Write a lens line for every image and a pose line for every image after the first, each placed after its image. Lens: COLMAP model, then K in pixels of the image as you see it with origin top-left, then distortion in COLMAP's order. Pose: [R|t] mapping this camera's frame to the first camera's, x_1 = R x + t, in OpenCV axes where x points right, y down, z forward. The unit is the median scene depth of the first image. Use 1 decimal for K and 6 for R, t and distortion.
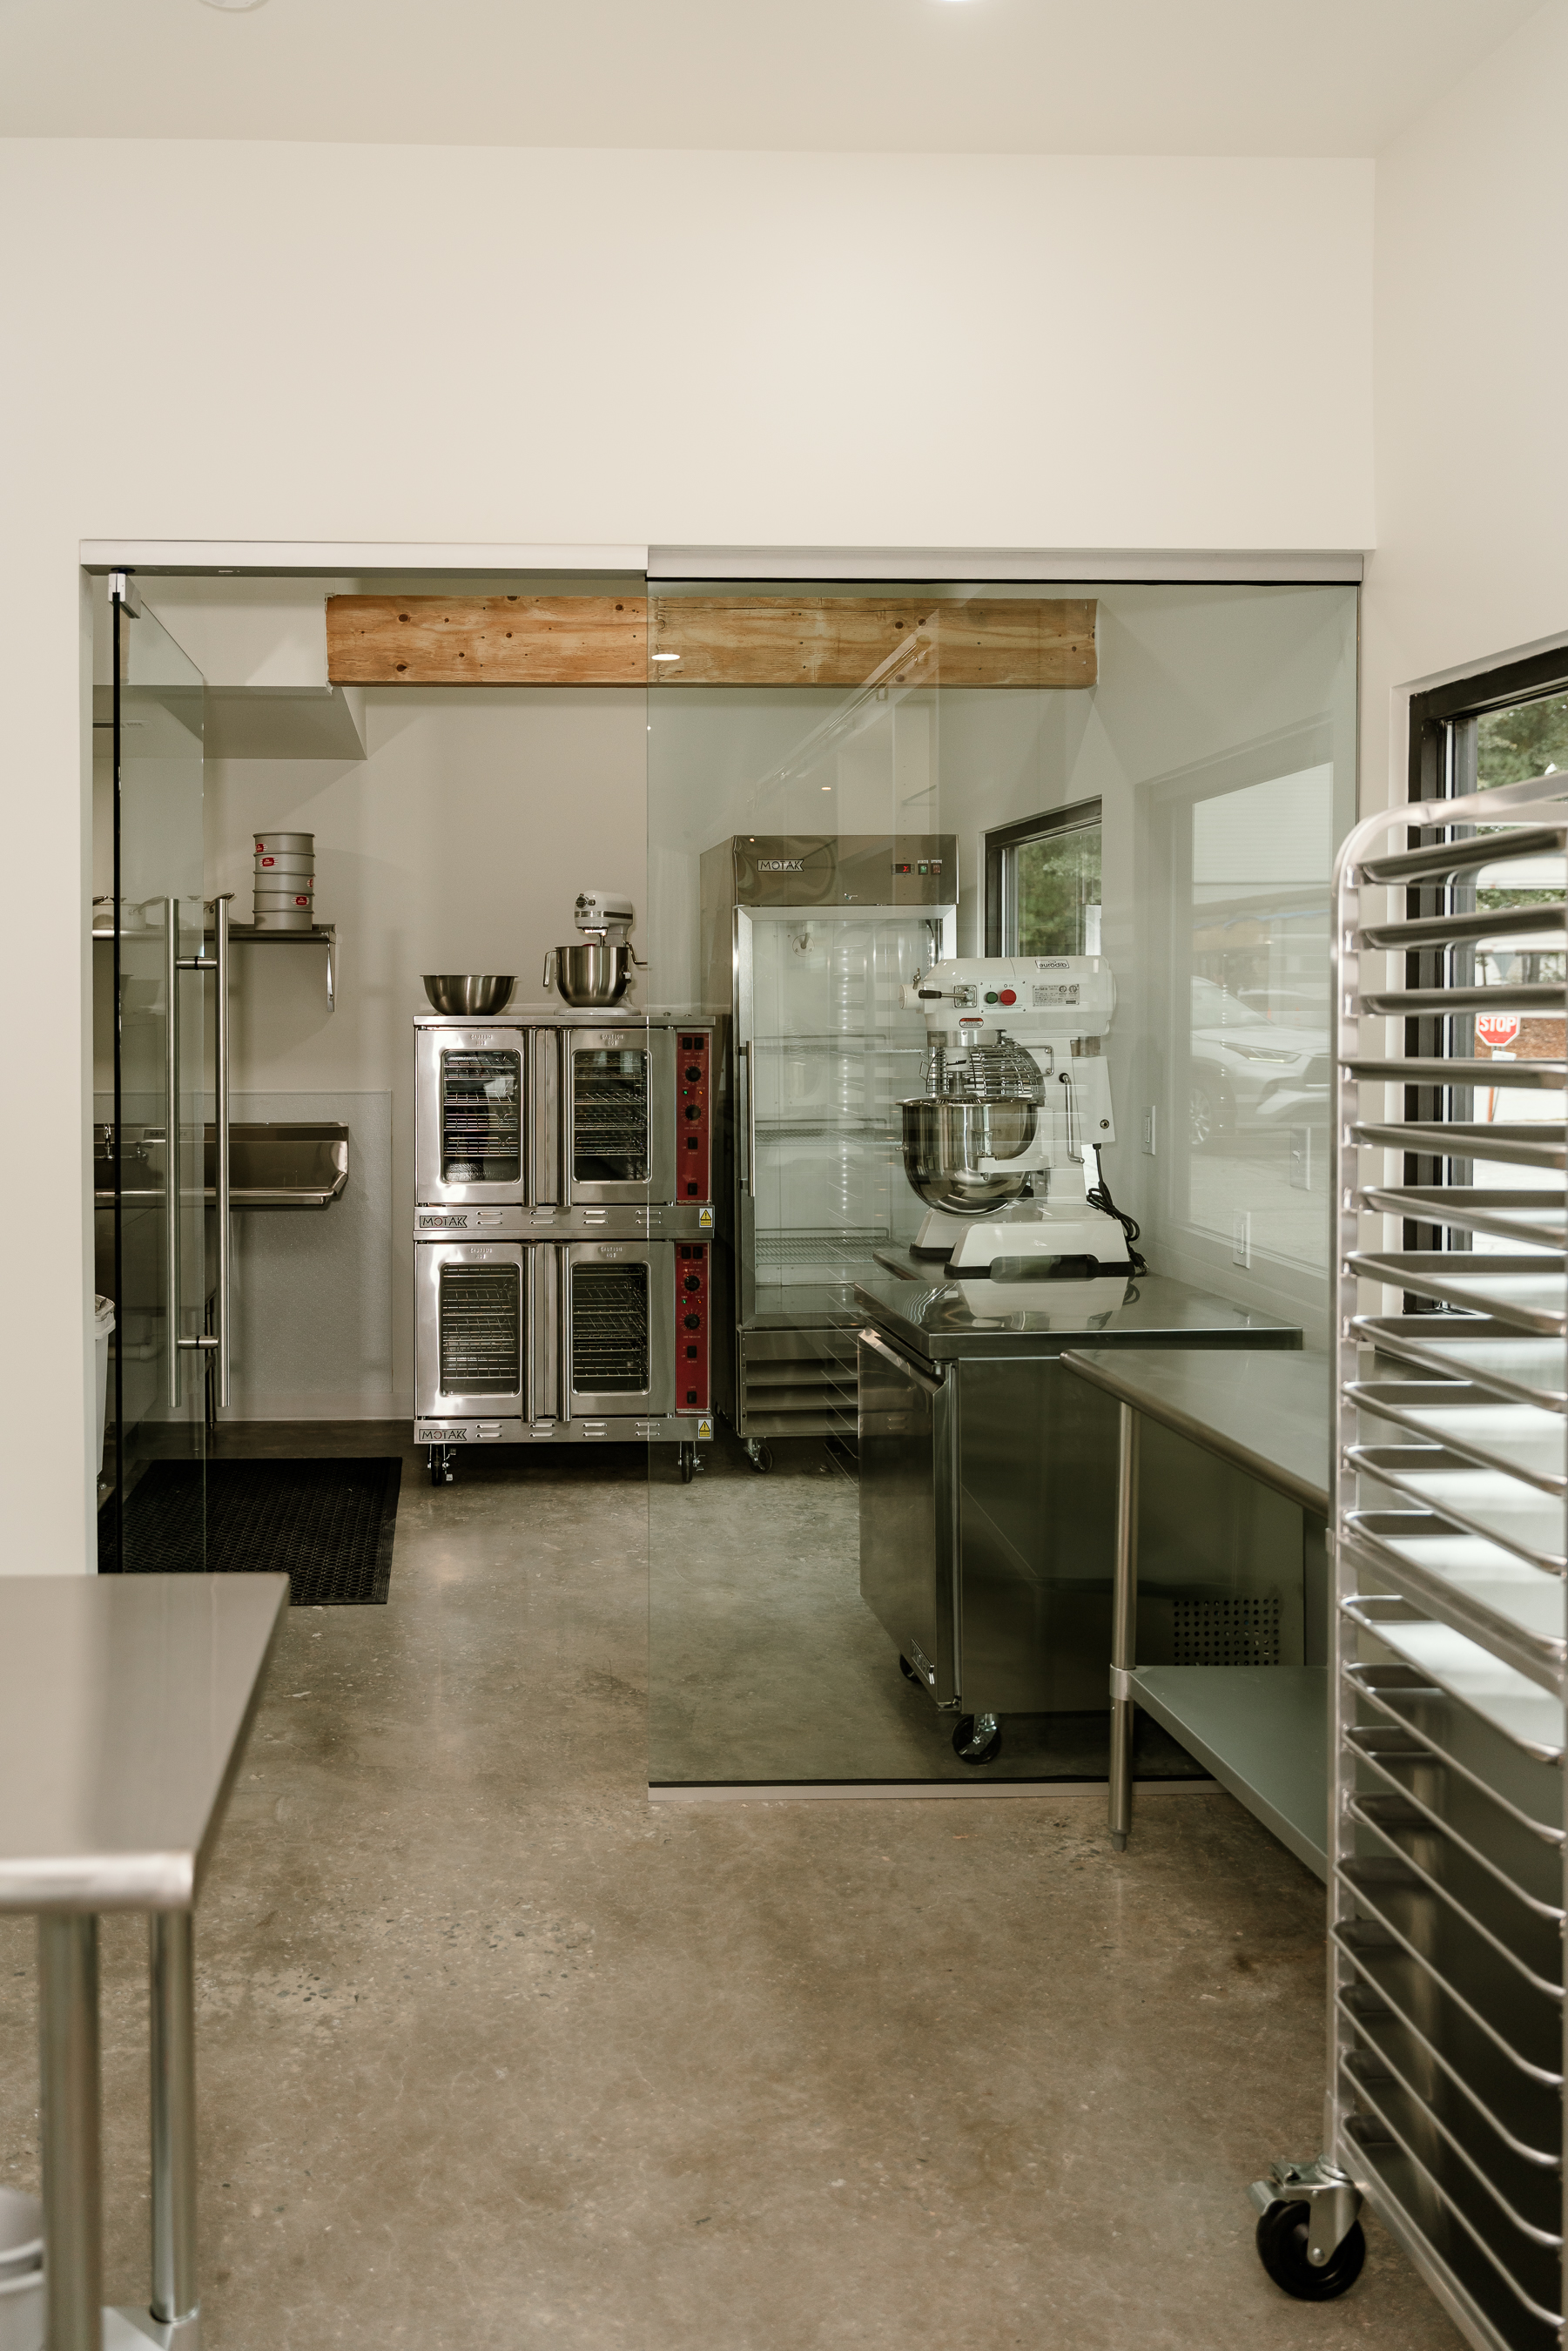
lens RADIAL K [[1832.3, 0, 784.8], [0, 1832.3, 1171.1], [0, 0, 1]] dist [0.001982, 0.000335]
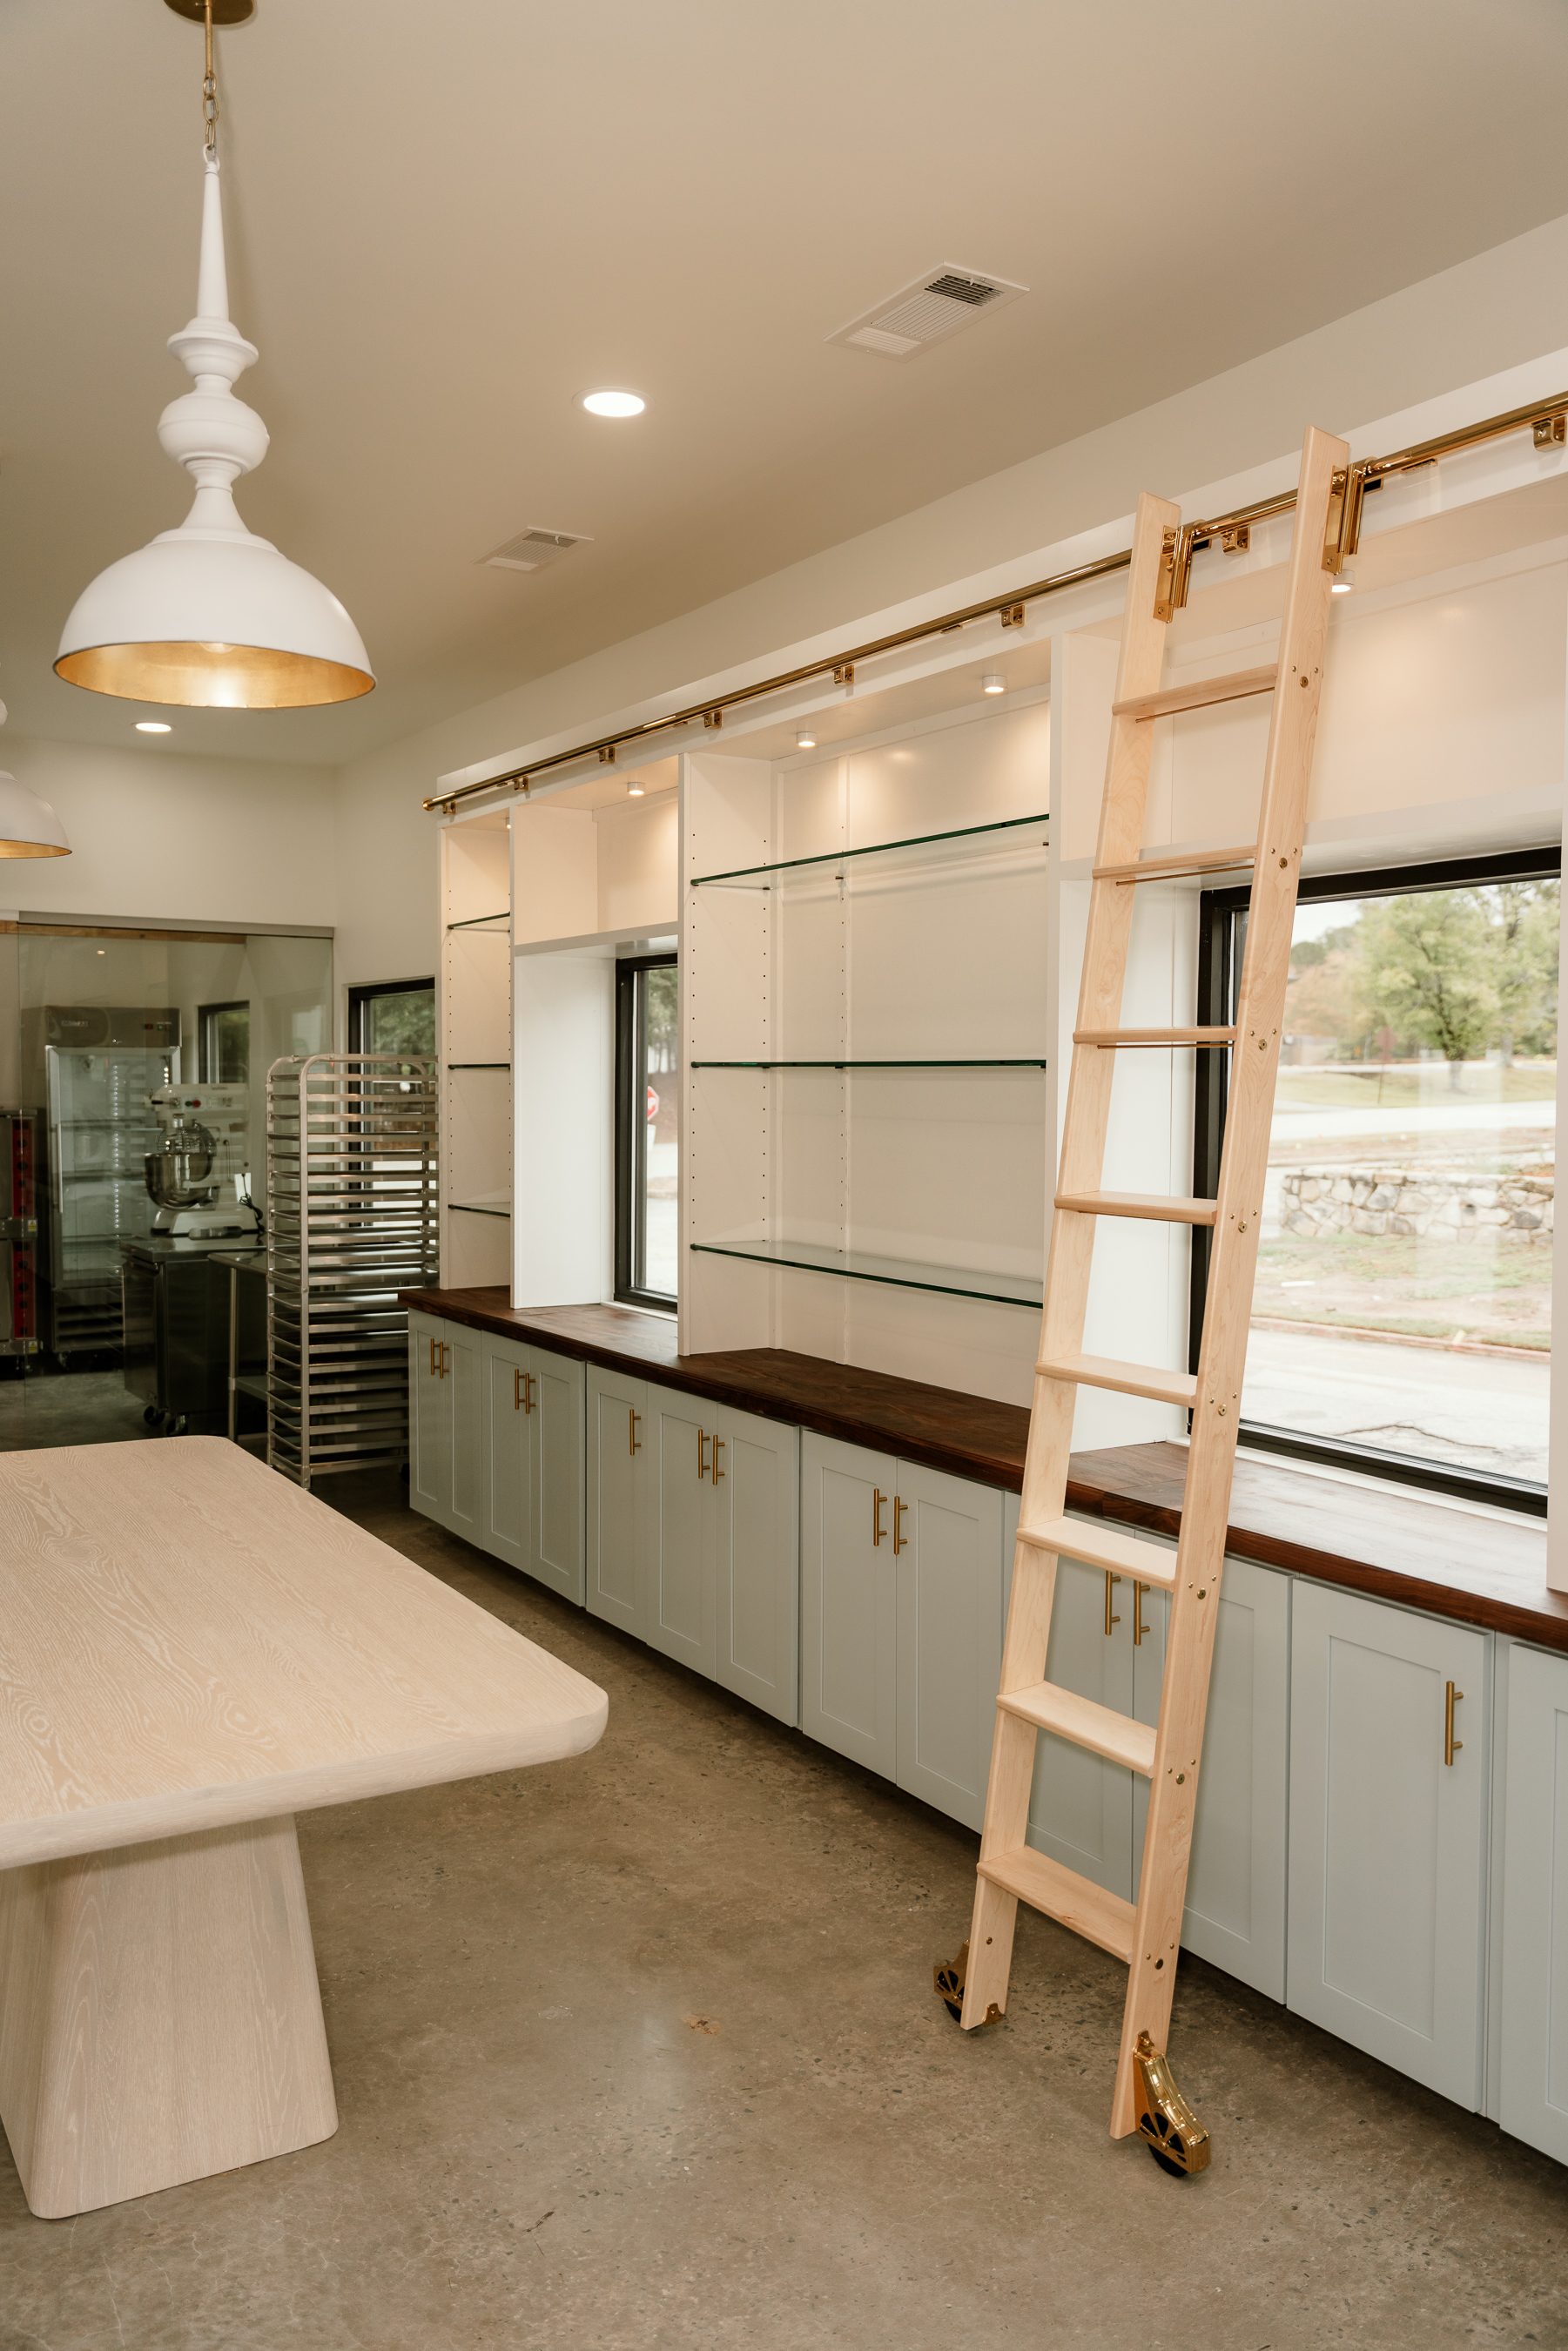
lens RADIAL K [[1864.8, 0, 785.0], [0, 1864.8, 1176.3], [0, 0, 1]] dist [-0.012825, -0.004036]
pose [[0.931472, -0.012315, 0.363603, -0.019673], [0.025815, 0.999145, -0.032291, 0.057662], [-0.362895, 0.039465, 0.930994, -0.959832]]
